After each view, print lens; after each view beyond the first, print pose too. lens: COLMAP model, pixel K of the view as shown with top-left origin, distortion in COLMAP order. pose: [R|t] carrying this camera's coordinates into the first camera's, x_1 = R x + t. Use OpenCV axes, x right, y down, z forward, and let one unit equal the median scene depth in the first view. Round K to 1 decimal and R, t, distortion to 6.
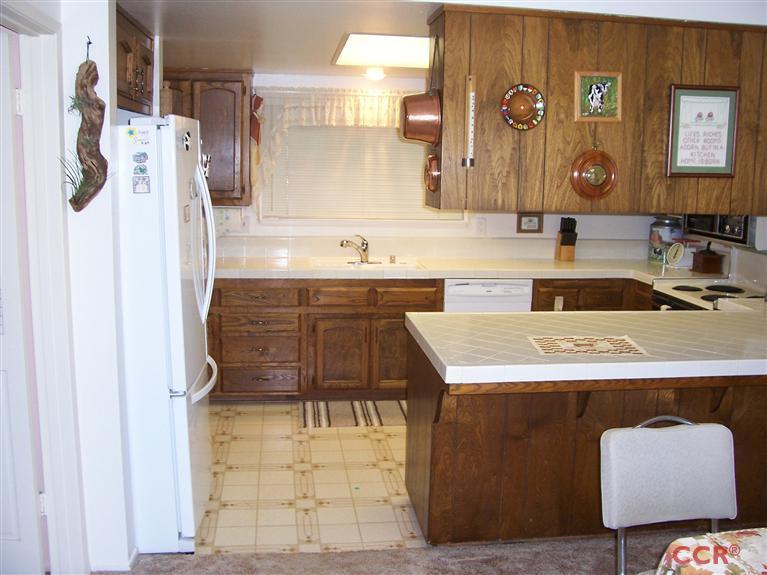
lens RADIAL K [[765.4, 0, 383.6], [0, 765.4, 284.7], [0, 0, 1]] dist [-0.188252, 0.186322]
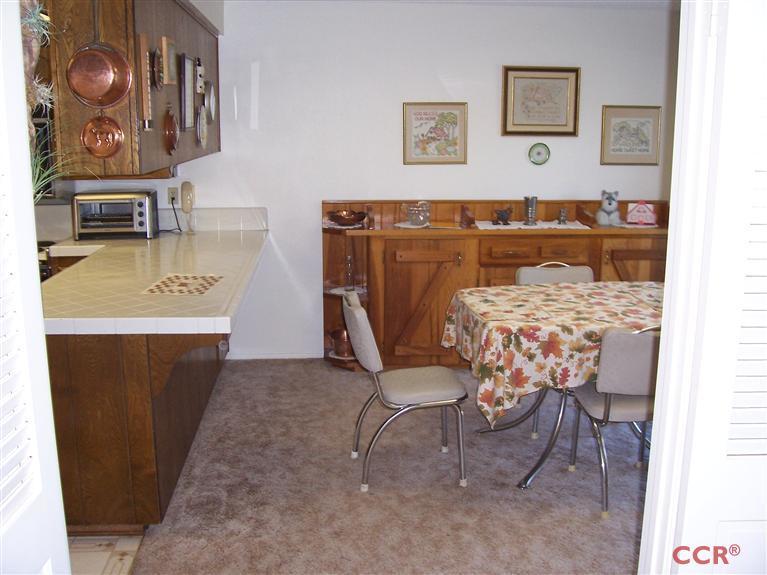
lens RADIAL K [[765.4, 0, 383.6], [0, 765.4, 284.7], [0, 0, 1]] dist [-0.188252, 0.186322]
pose [[0.039021, -0.220968, 0.974500, -0.472627], [0.156818, 0.964513, 0.212424, -0.064834], [-0.986856, 0.144530, 0.072288, 0.362584]]
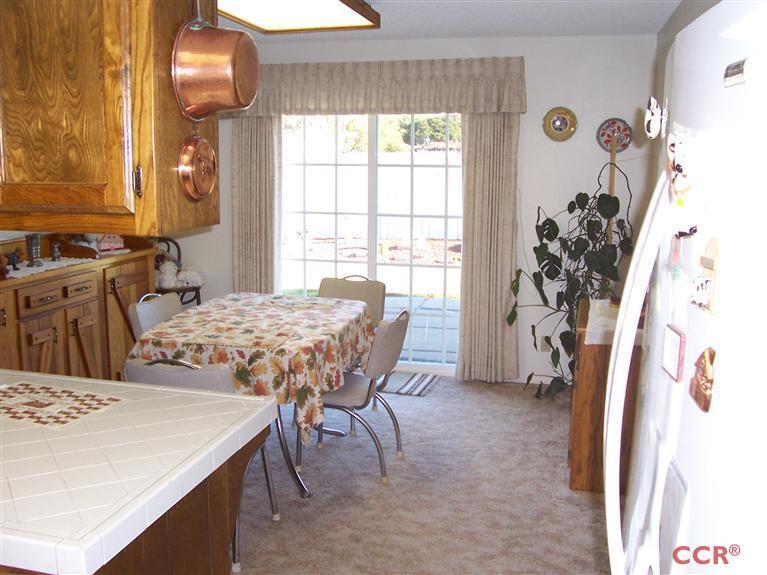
lens RADIAL K [[765.4, 0, 383.6], [0, 765.4, 284.7], [0, 0, 1]] dist [-0.188252, 0.186322]
pose [[-0.932036, -0.091052, 0.350739, -0.157084], [0.026749, 0.947988, 0.317180, -0.137572], [-0.361377, 0.305005, -0.881124, 0.842028]]
